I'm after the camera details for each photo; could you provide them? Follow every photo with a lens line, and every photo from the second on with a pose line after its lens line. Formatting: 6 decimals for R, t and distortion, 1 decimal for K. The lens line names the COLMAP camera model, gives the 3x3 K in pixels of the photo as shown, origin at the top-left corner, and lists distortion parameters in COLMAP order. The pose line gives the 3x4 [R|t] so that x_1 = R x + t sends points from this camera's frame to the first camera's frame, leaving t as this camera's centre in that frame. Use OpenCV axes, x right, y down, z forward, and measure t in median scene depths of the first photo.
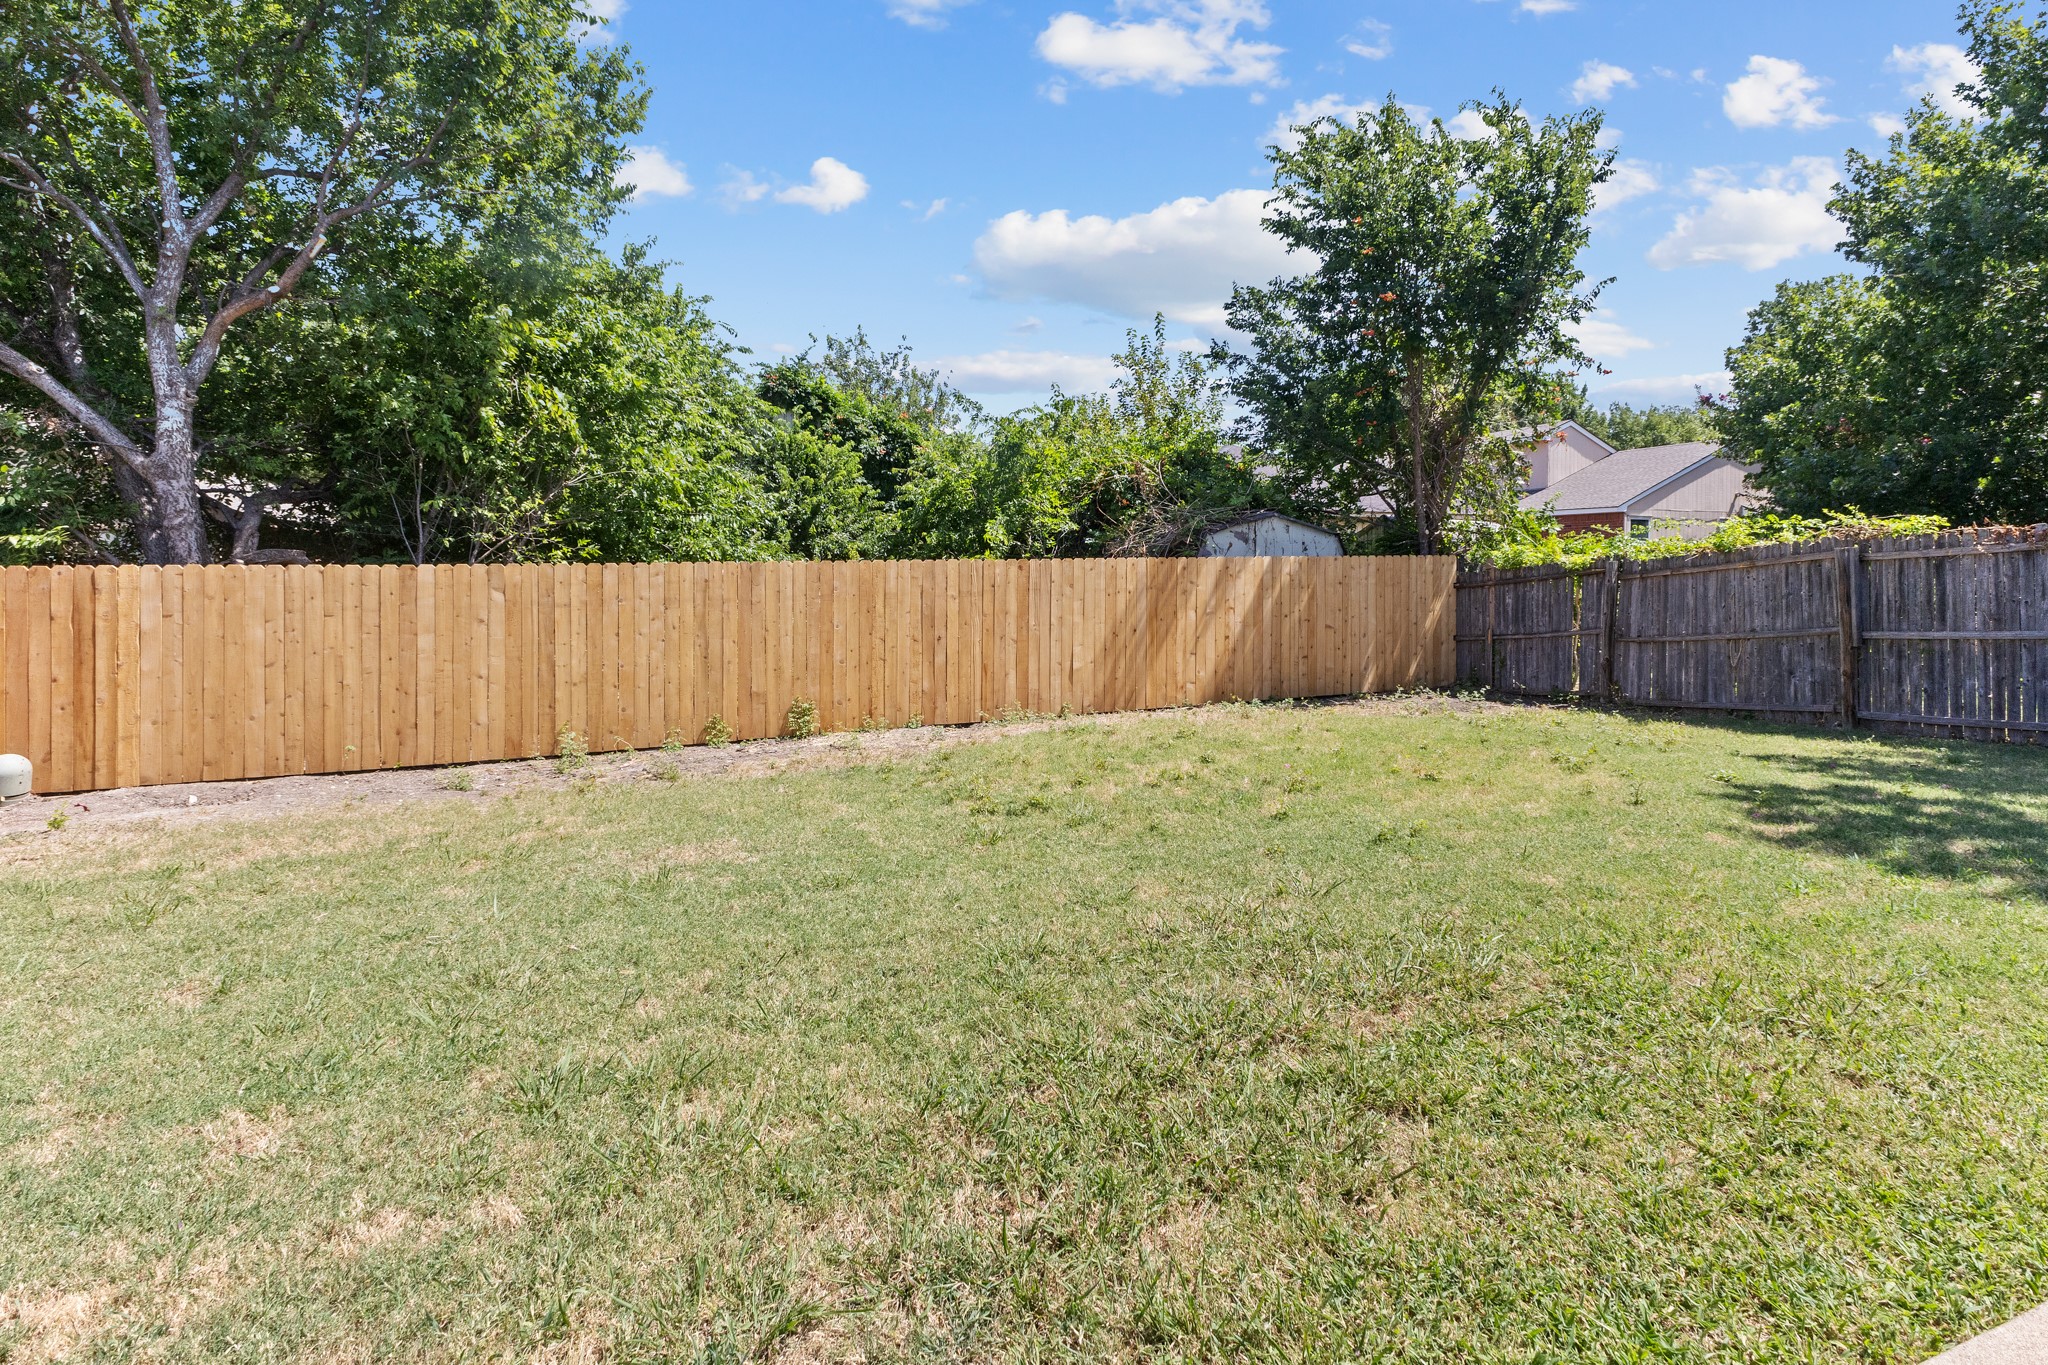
lens RADIAL K [[956.6, 0, 1045.3], [0, 956.6, 582.6], [0, 0, 1]] dist [0.005592, 0.002209]
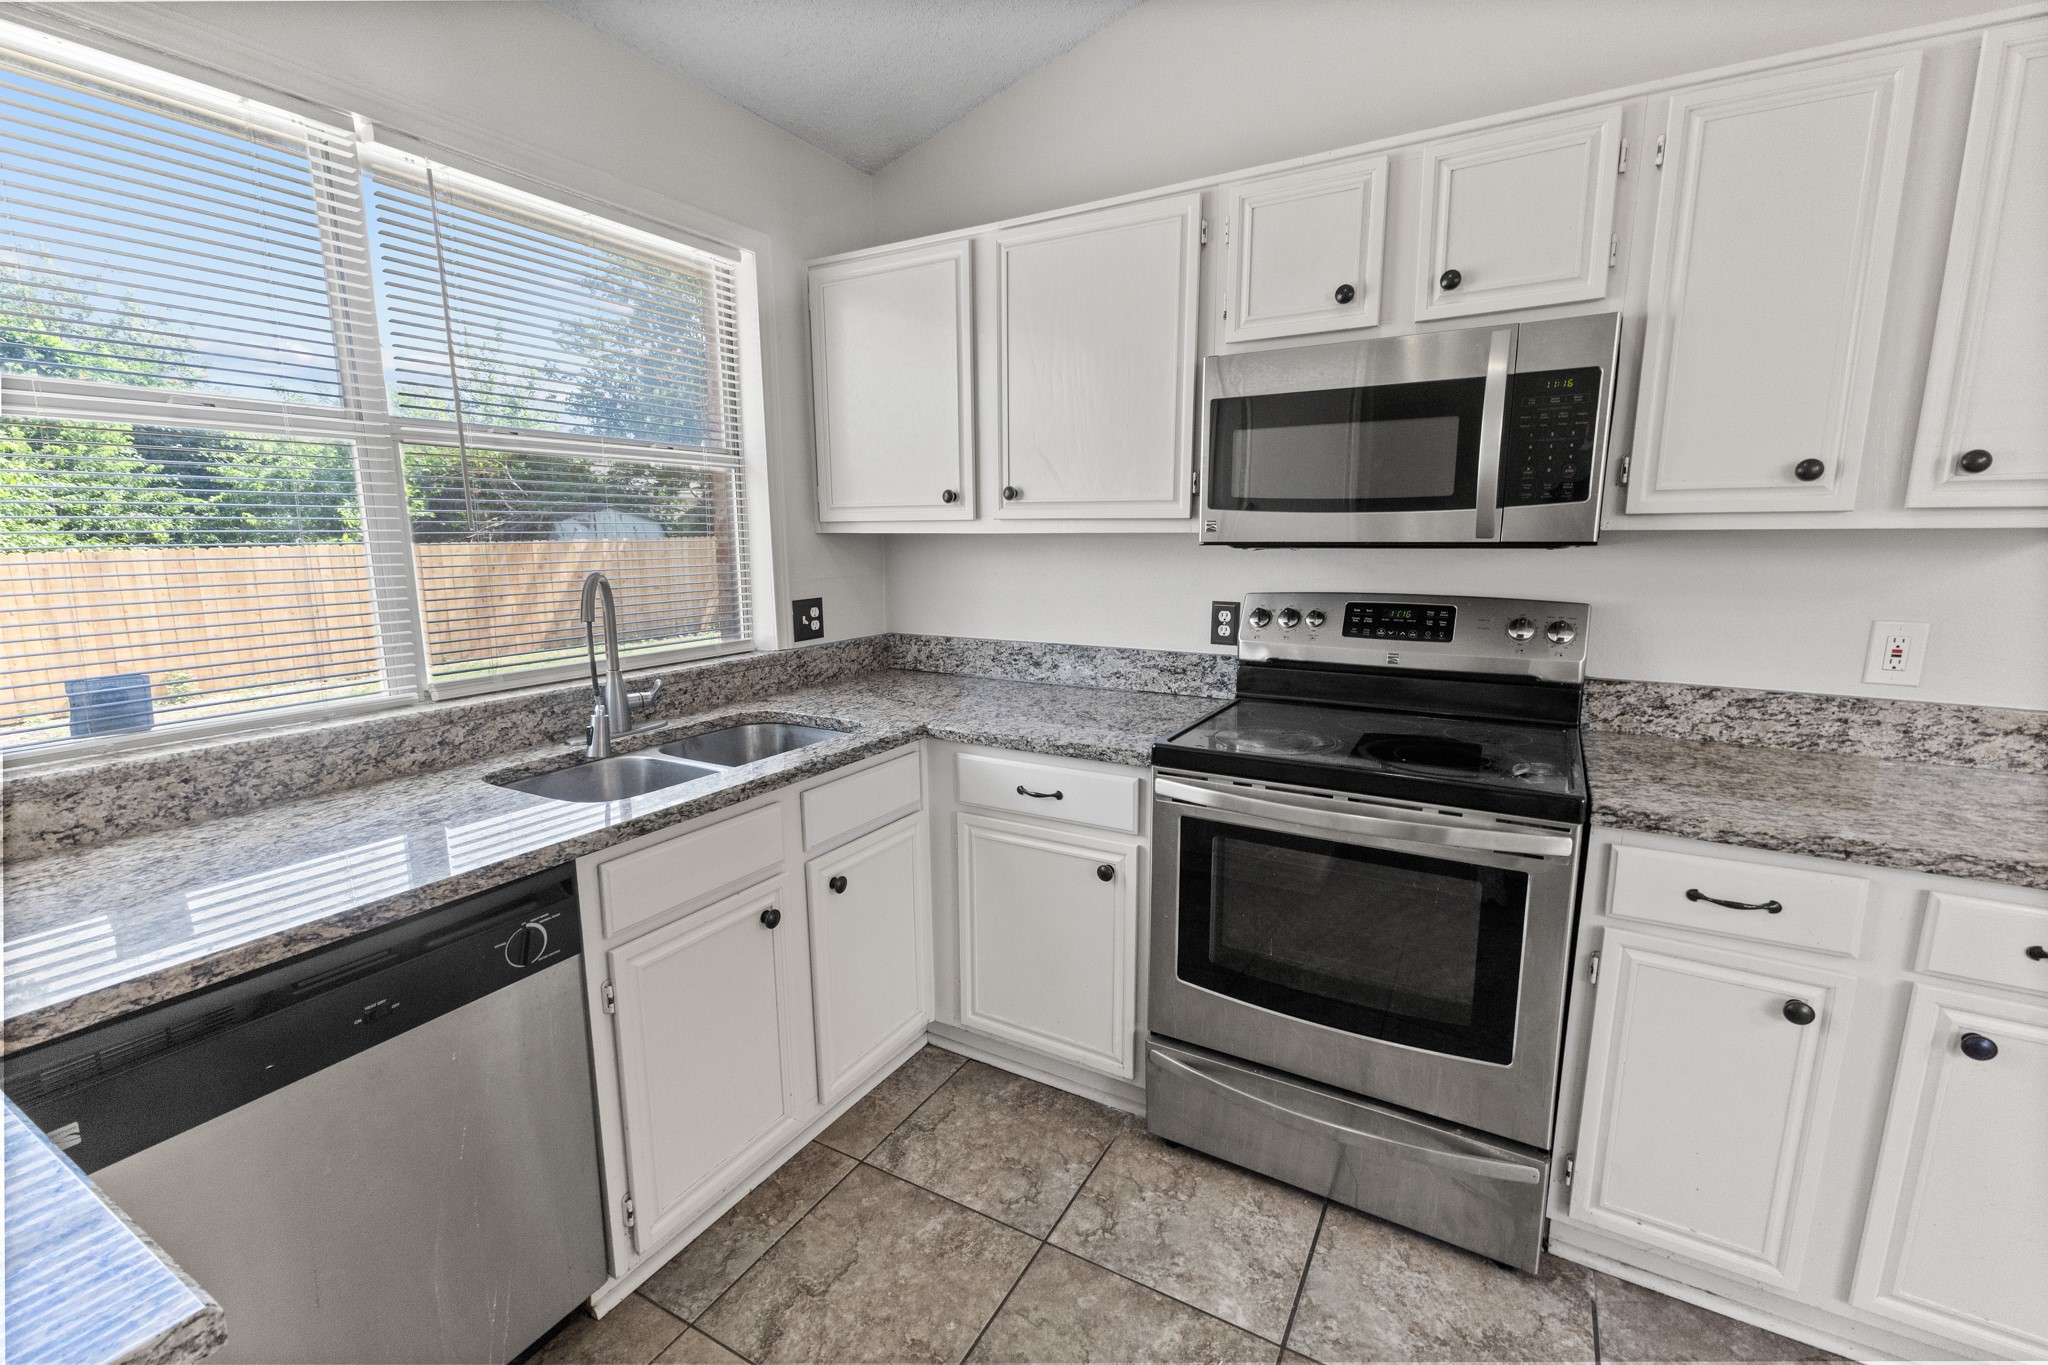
lens RADIAL K [[886.7, 0, 1045.6], [0, 886.7, 681.6], [0, 0, 1]] dist [0.015143, -0.002651]
pose [[0.782534, -0.107825, 0.613200, -0.091477], [0.013292, 0.987558, 0.156691, -0.016858], [-0.622466, -0.114465, 0.774231, -0.460116]]
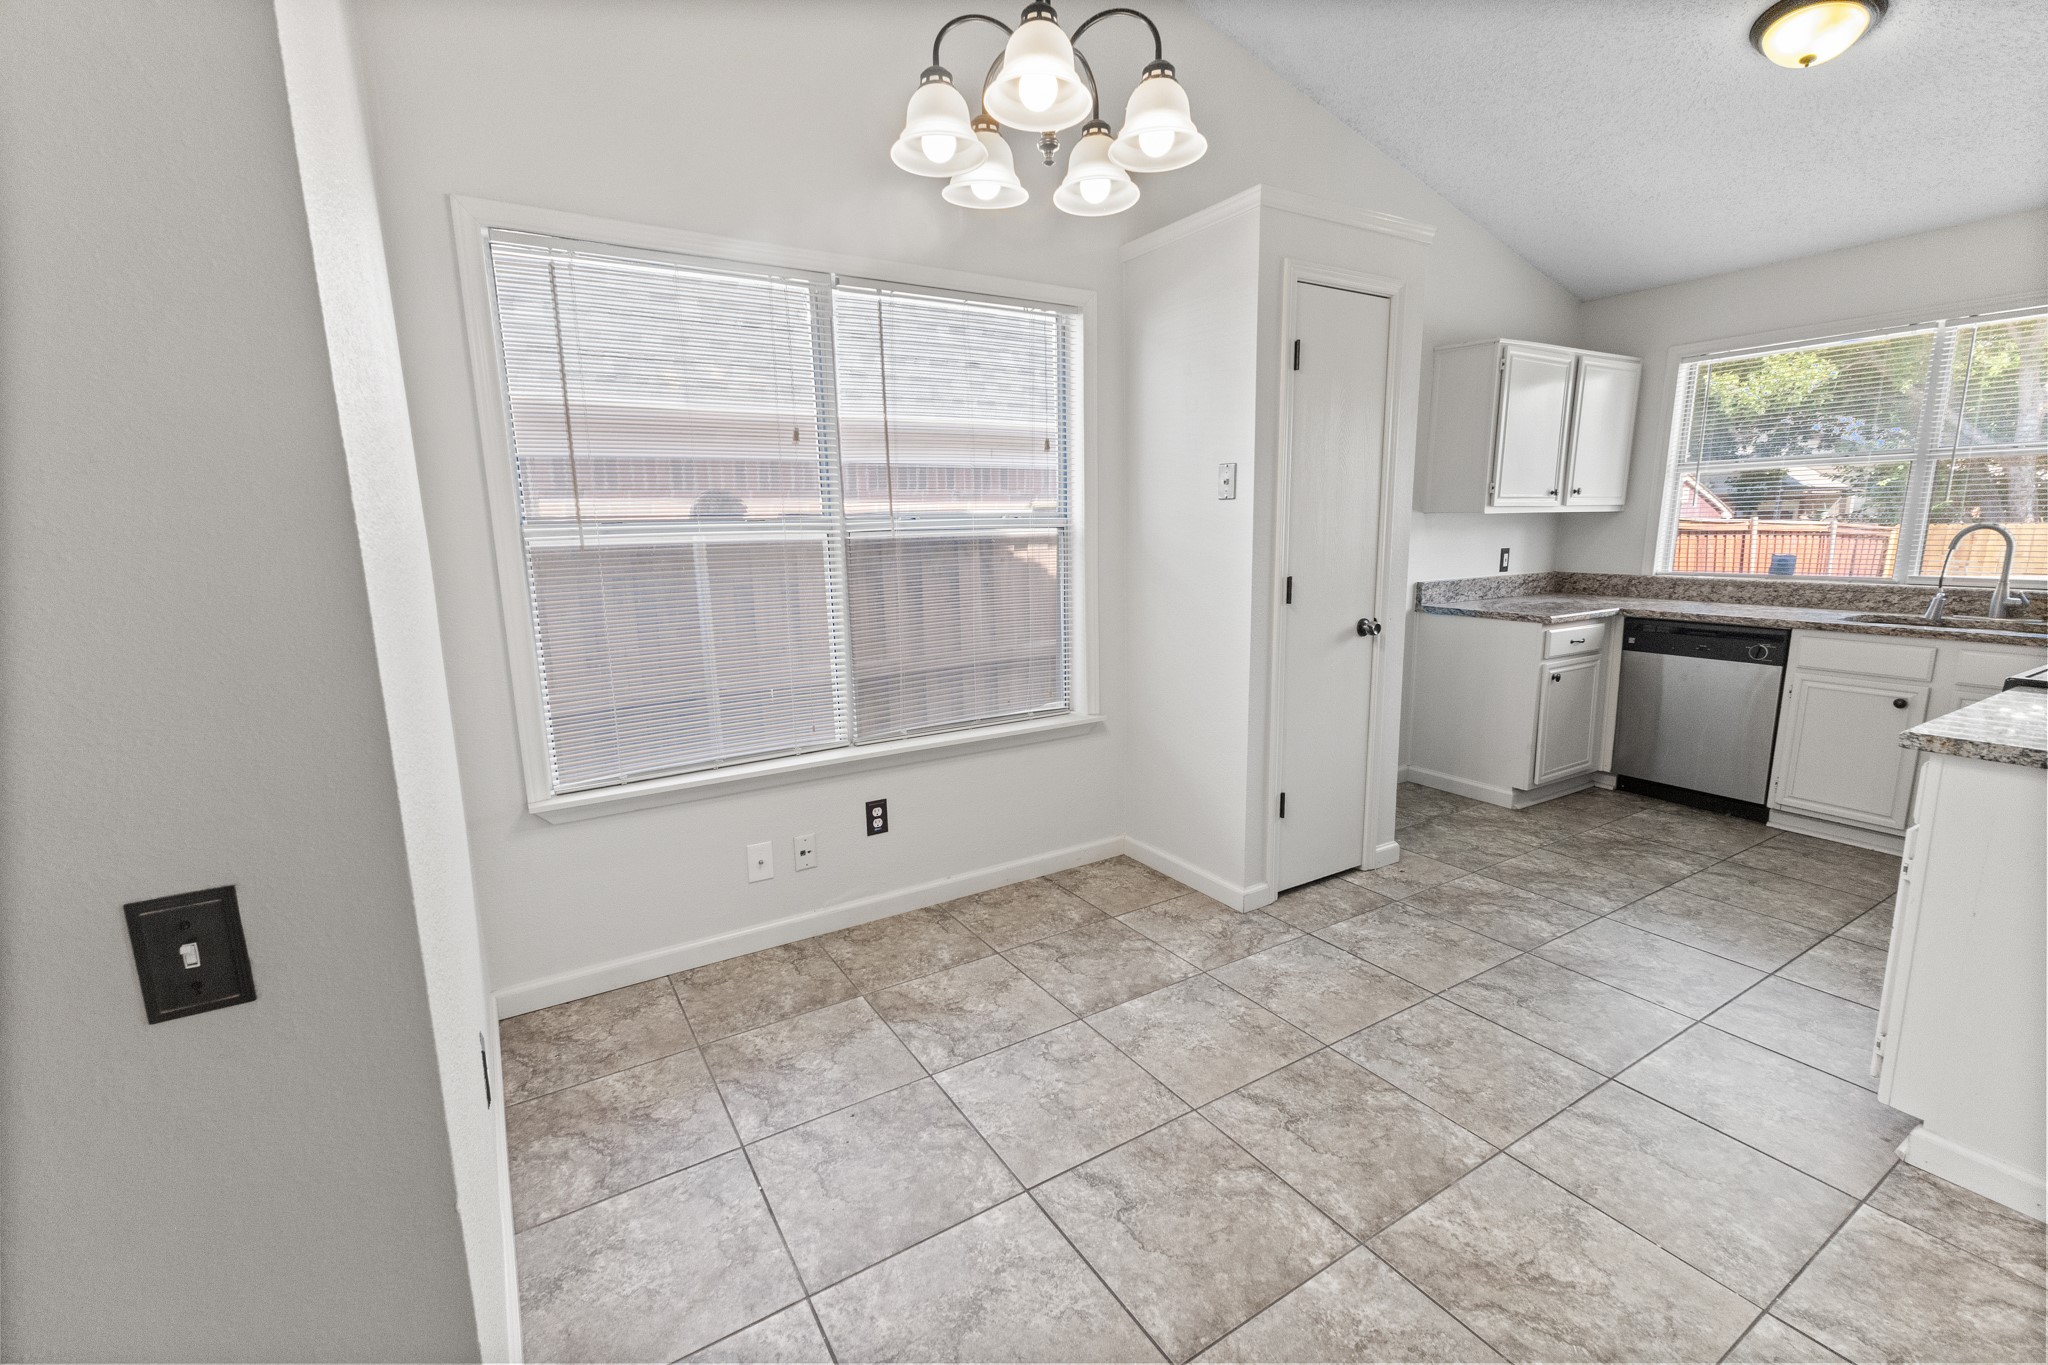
lens RADIAL K [[886.7, 0, 1030.5], [0, 886.7, 679.3], [0, 0, 1]] dist [0.015143, -0.002651]
pose [[0.177272, 0.172746, -0.968883, 0.215598], [-0.004196, 0.984599, 0.174780, -0.011625], [0.984153, -0.026918, 0.175266, -0.665798]]
